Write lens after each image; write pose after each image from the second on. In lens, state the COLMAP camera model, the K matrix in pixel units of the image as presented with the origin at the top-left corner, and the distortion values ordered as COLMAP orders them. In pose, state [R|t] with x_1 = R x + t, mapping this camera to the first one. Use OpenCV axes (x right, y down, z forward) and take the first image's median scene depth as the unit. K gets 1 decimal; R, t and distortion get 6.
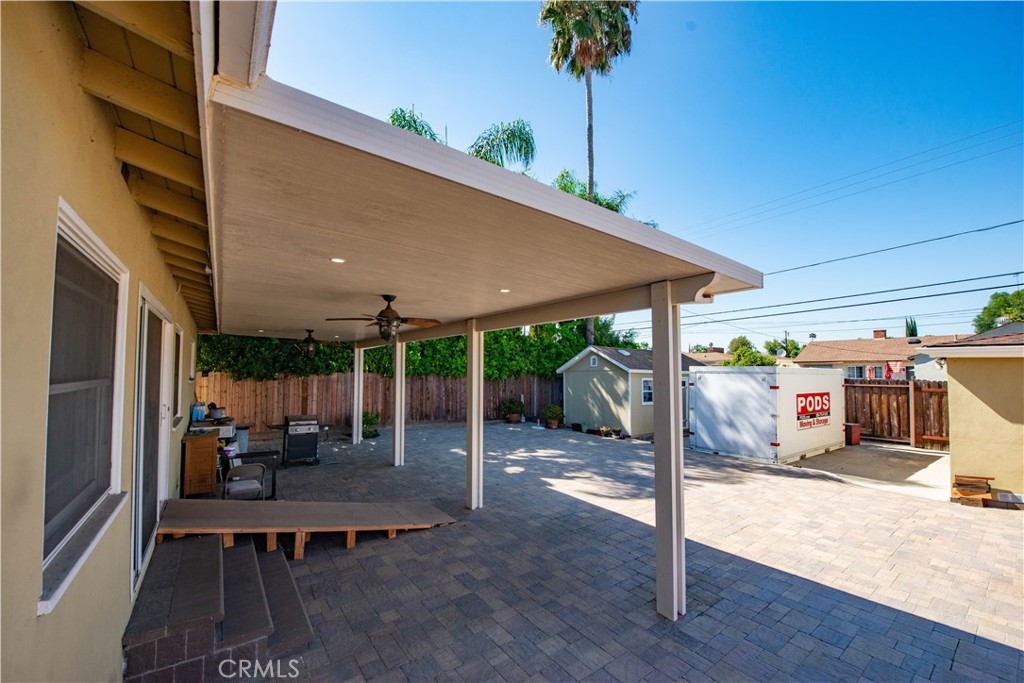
lens RADIAL K [[408.0, 0, 509.8], [0, 408.0, 345.3], [0, 0, 1]] dist [-0.019699, -0.000489]
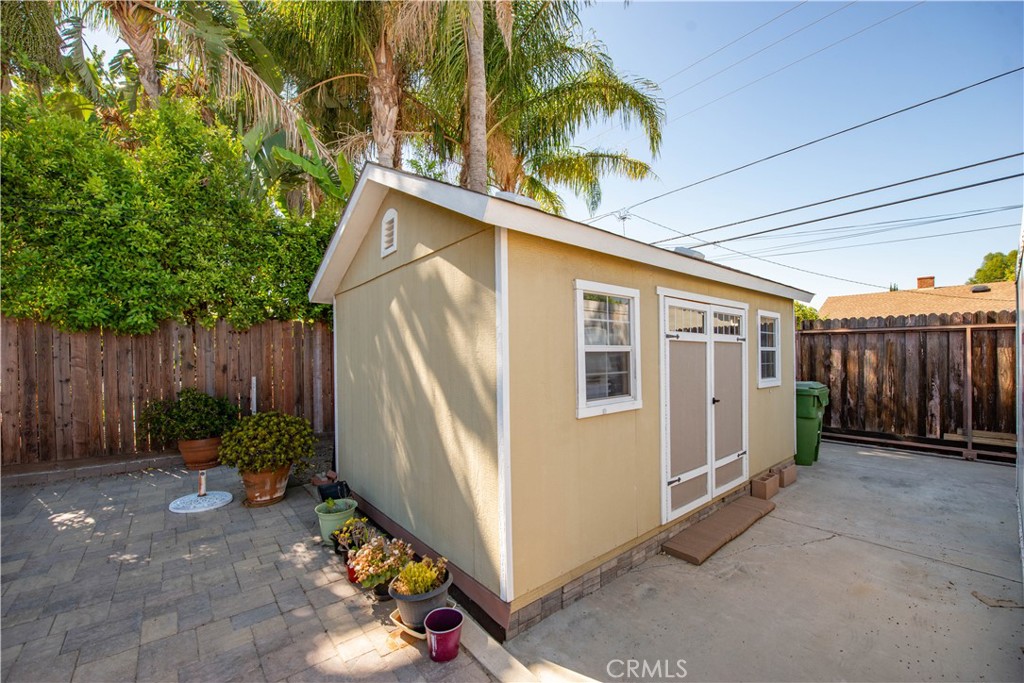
lens RADIAL K [[408.0, 0, 517.6], [0, 408.0, 346.3], [0, 0, 1]] dist [-0.019699, -0.000489]
pose [[0.996354, -0.019628, 0.083029, 0.289800], [0.015671, 0.998722, 0.048047, 0.107073], [-0.083866, -0.046571, 0.995388, 0.837425]]
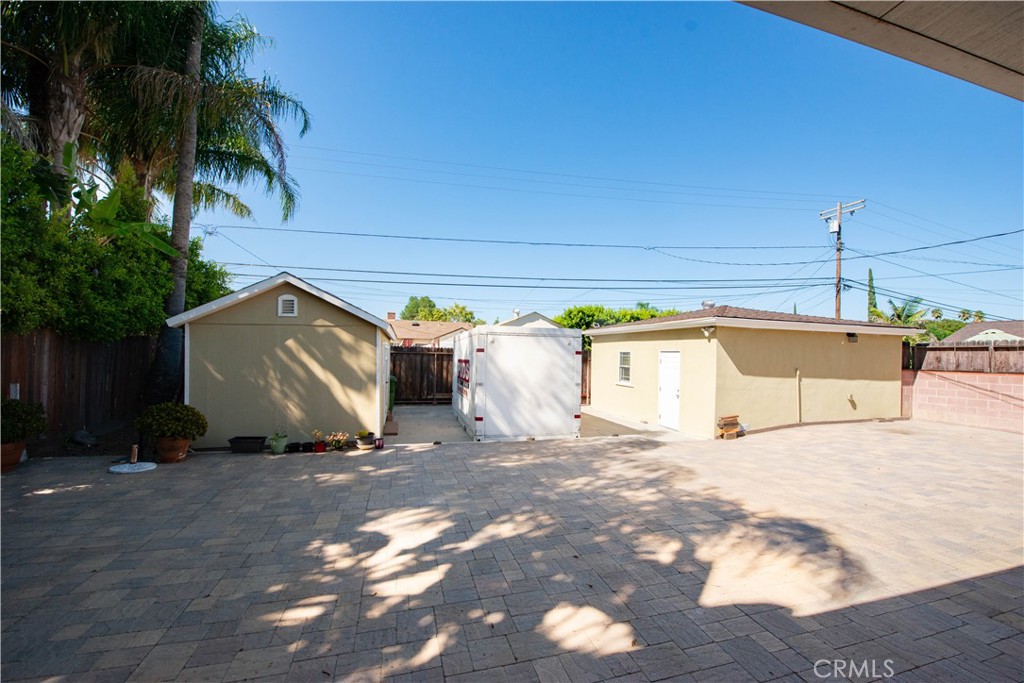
lens RADIAL K [[408.0, 0, 513.8], [0, 408.0, 346.1], [0, 0, 1]] dist [-0.019699, -0.000489]
pose [[0.341262, 0.020000, 0.939755, -0.181826], [-0.072633, 0.997345, 0.005150, 0.073125], [-0.937158, -0.070014, 0.341809, 0.636243]]
